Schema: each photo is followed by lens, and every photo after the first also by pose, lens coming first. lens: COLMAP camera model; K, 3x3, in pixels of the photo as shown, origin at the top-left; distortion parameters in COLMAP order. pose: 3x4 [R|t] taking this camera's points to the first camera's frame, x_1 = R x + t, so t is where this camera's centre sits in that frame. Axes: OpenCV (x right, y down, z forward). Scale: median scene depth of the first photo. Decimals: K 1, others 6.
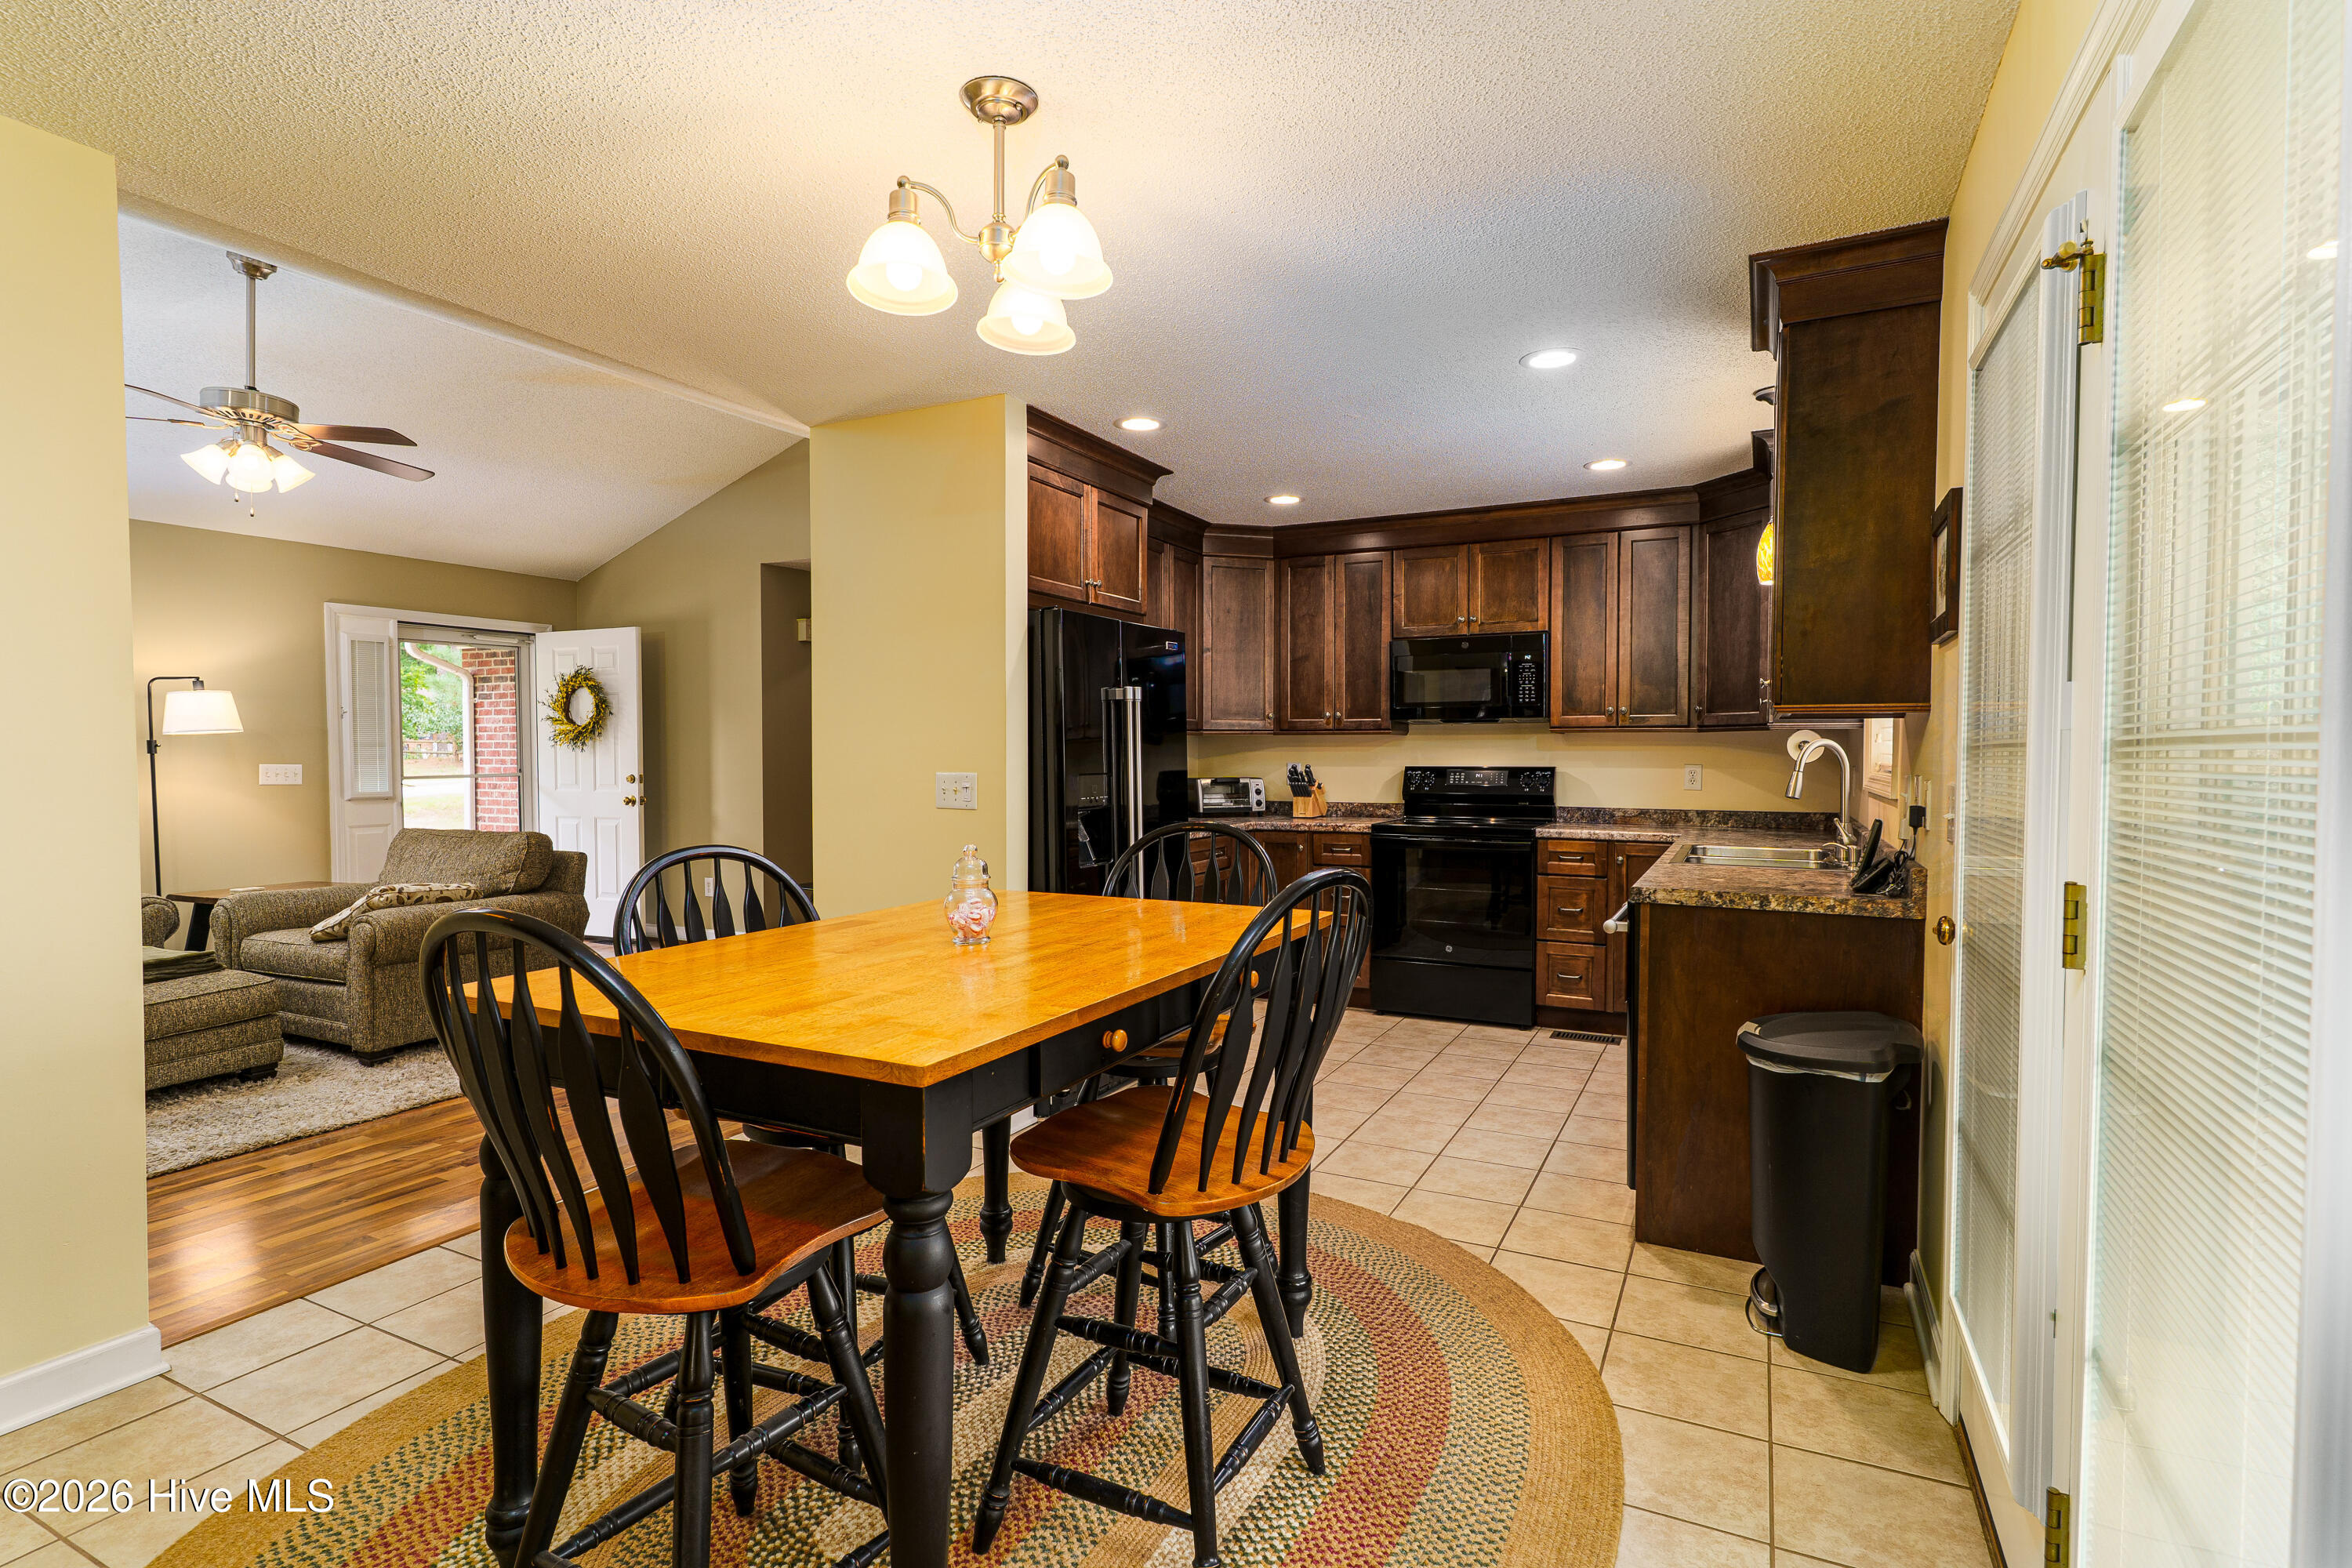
lens RADIAL K [[1143.7, 0, 1176.0], [0, 1143.7, 784.0], [0, 0, 1]] dist [0.001849, -0.001082]
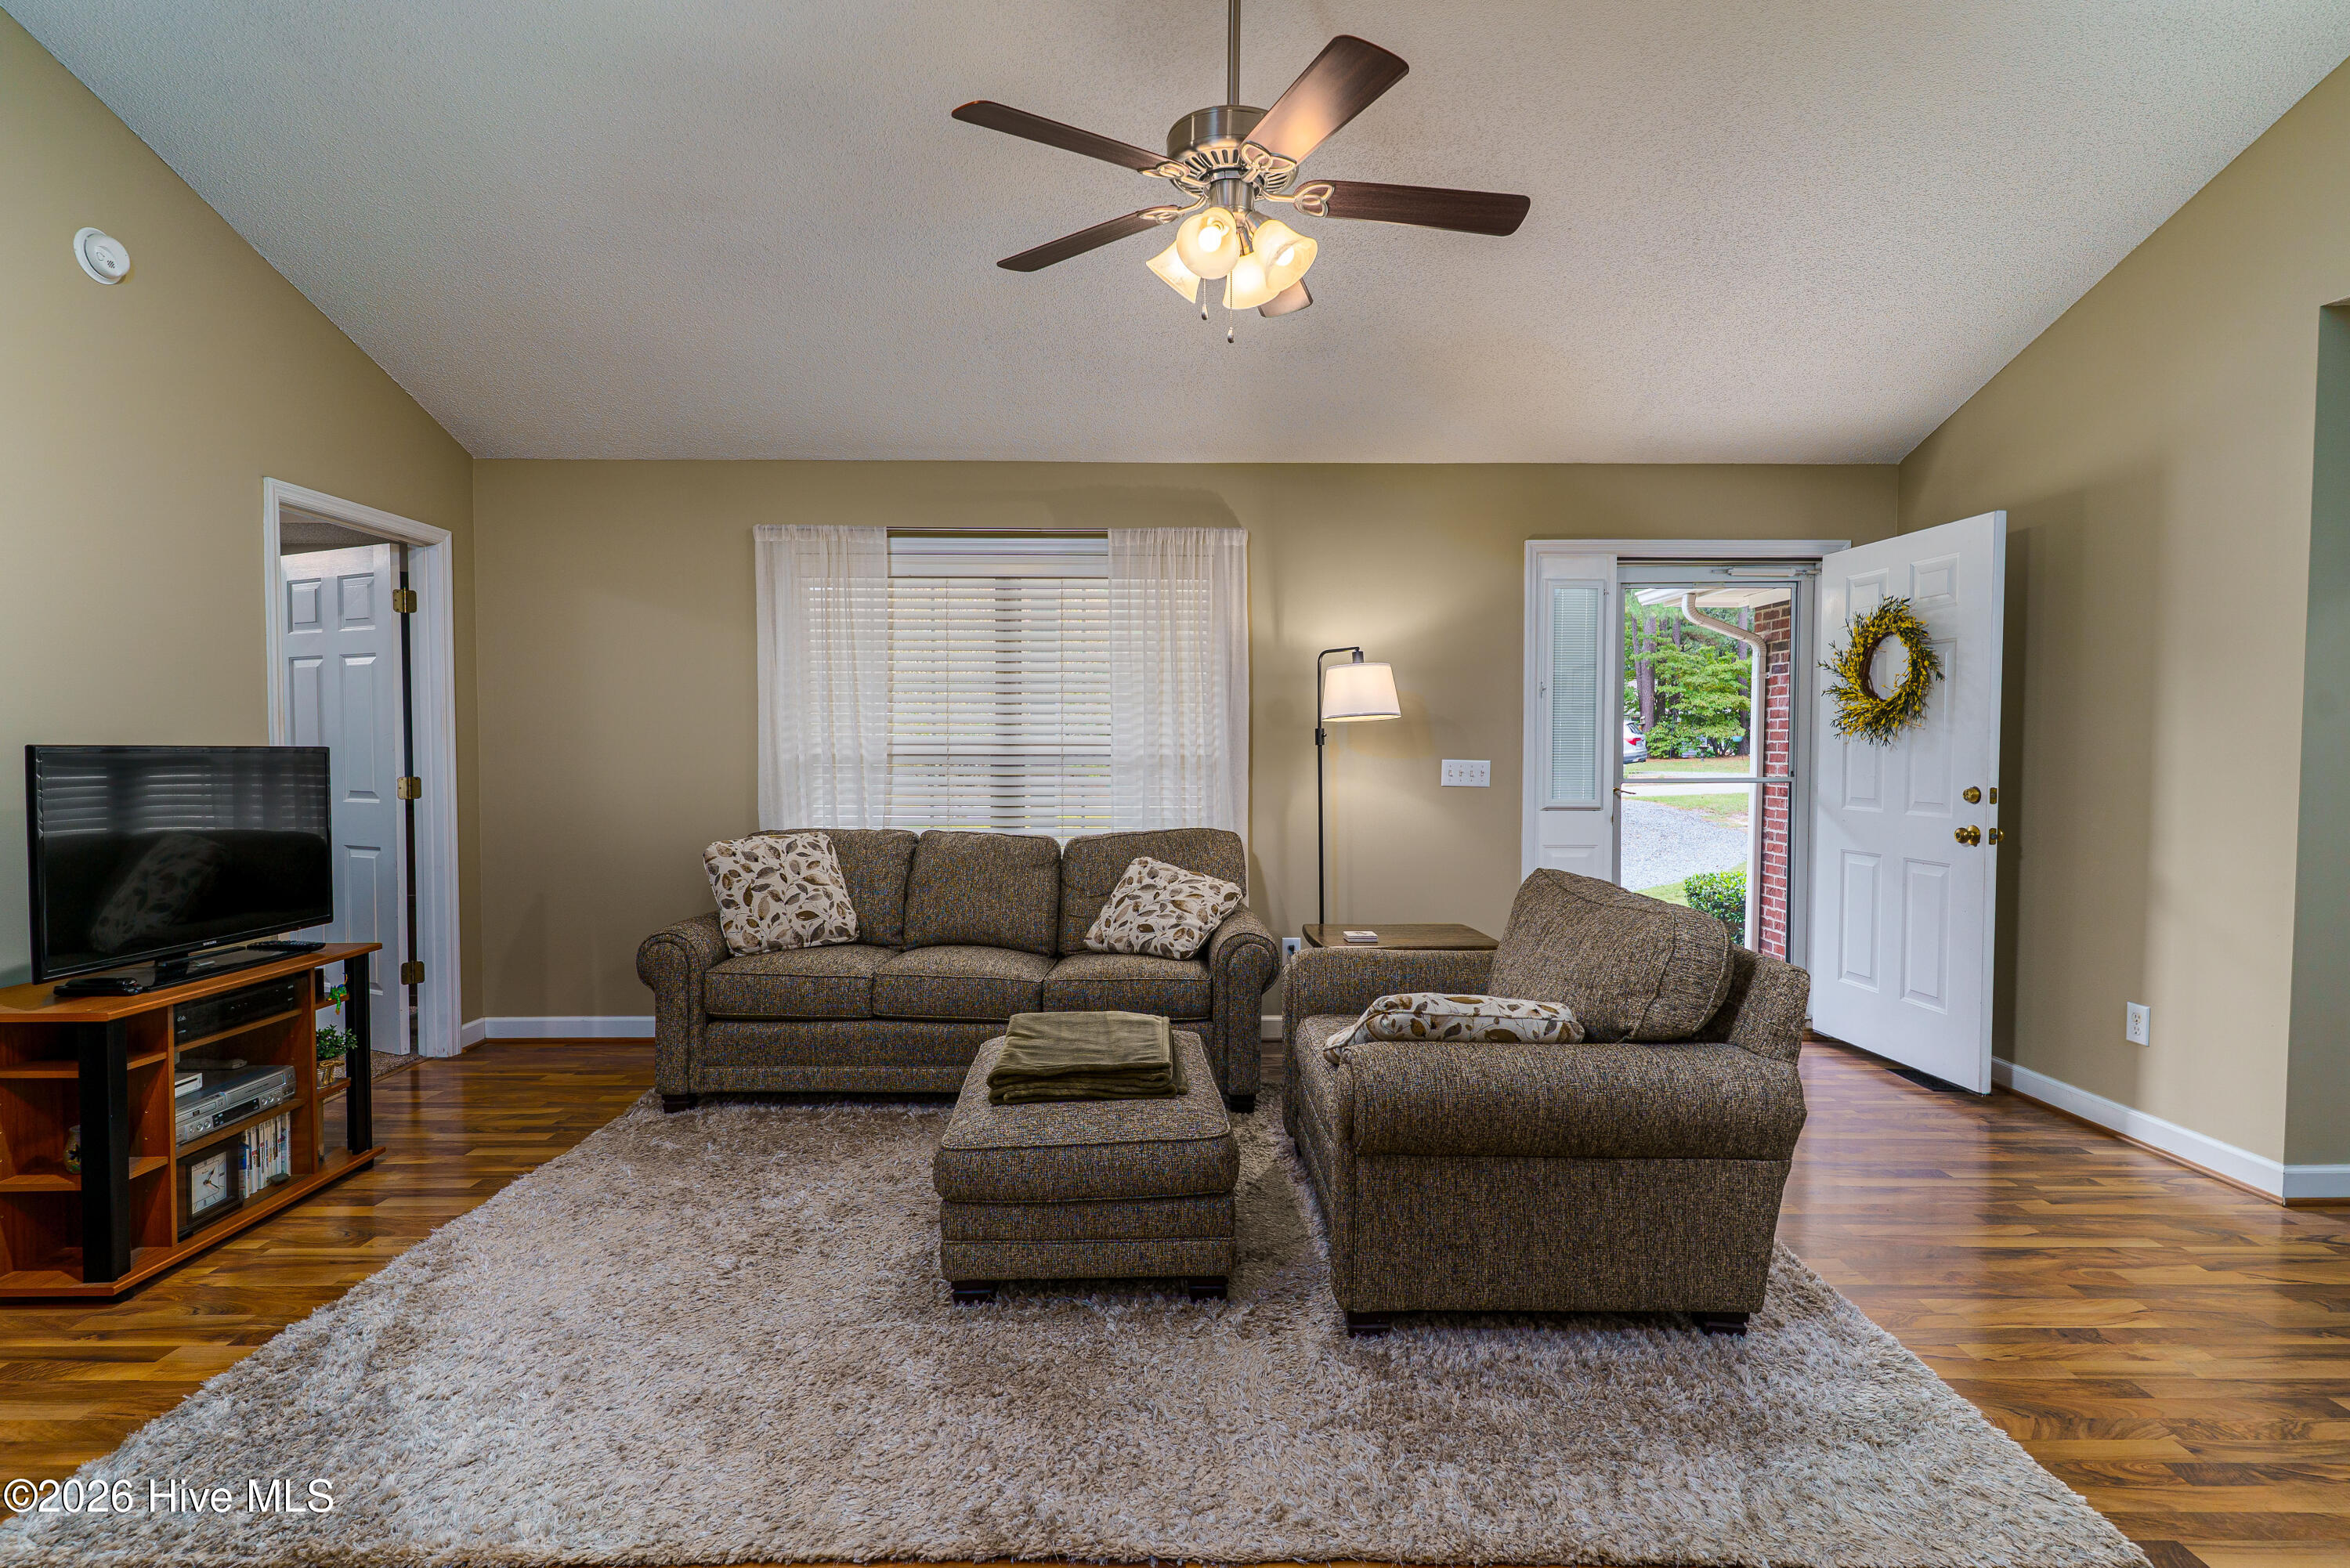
lens RADIAL K [[1142.6, 0, 1175.0], [0, 1142.6, 784.0], [0, 0, 1]] dist [0.001849, -0.001082]
pose [[0.460260, 0.033341, -0.887158, -0.219167], [-0.028560, 0.999333, 0.022740, -0.014619], [0.887325, 0.014871, 0.460905, 0.533240]]
